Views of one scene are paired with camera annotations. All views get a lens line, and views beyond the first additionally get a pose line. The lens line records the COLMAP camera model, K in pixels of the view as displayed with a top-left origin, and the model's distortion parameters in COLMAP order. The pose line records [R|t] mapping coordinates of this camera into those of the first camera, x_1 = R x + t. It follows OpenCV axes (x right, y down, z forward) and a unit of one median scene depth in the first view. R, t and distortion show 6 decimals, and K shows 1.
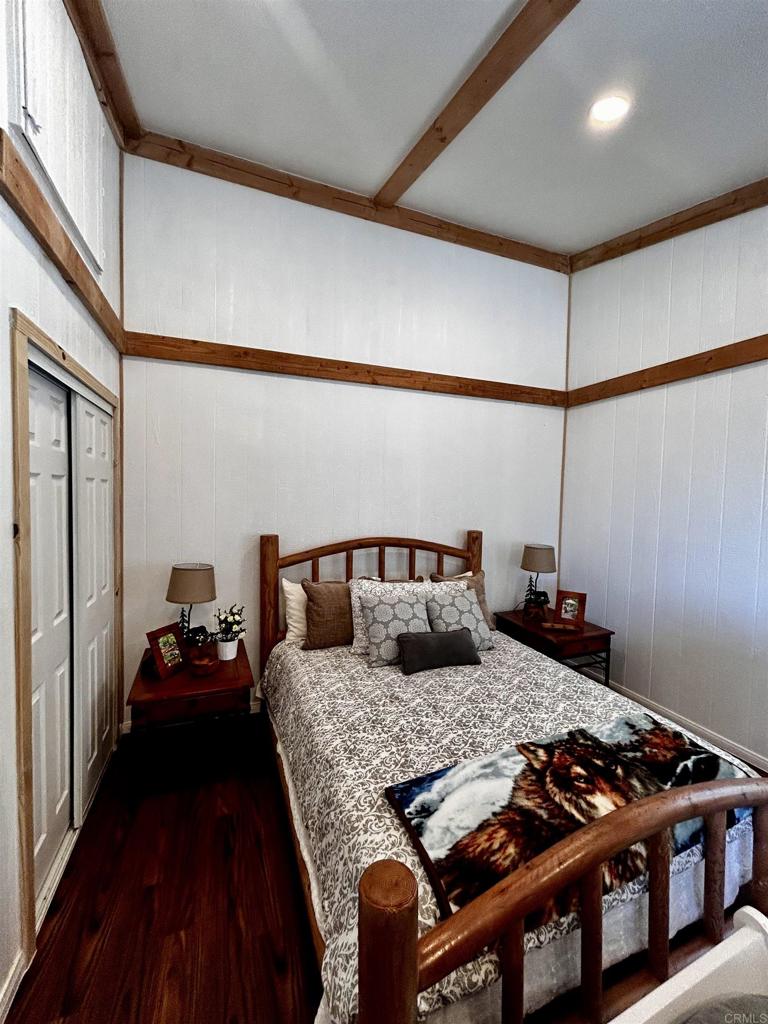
lens RADIAL K [[414.8, 0, 382.4], [0, 414.8, 515.2], [0, 0, 1]] dist [0.000227, 0.000363]
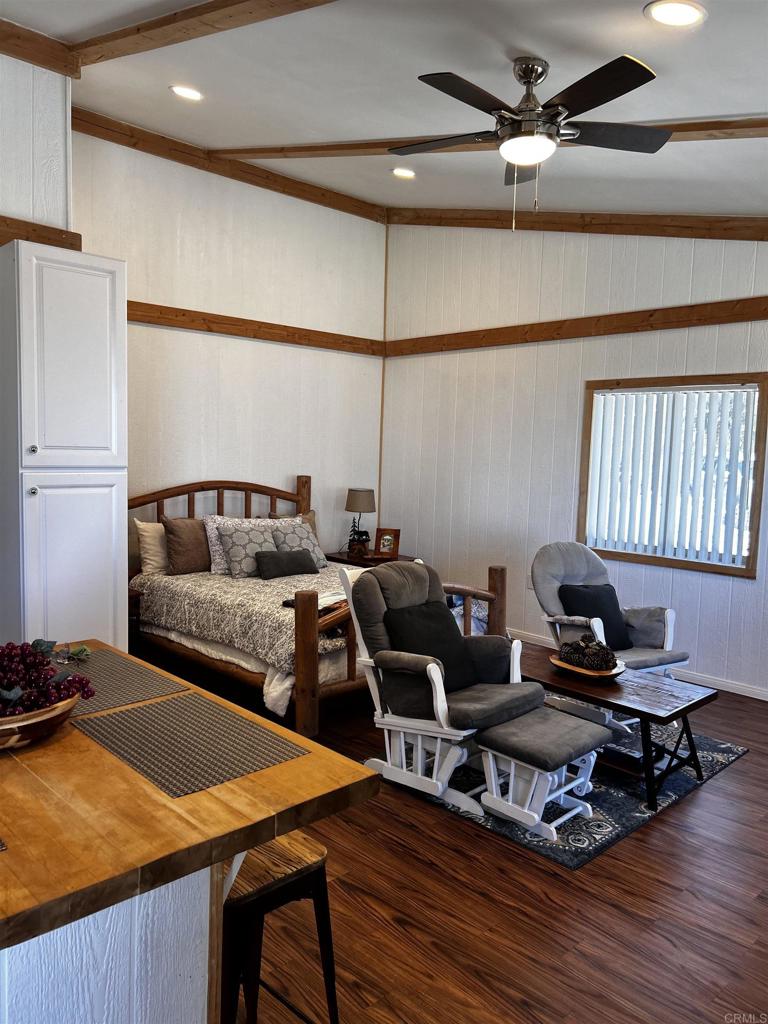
lens RADIAL K [[770.8, 0, 386.2], [0, 770.8, 514.4], [0, 0, 1]] dist [0.023903, -0.020410]
pose [[0.923259, -0.023962, 0.383429, -0.352777], [0.007727, 0.999009, 0.043825, 0.054748], [-0.384100, -0.037499, 0.922530, -0.932847]]
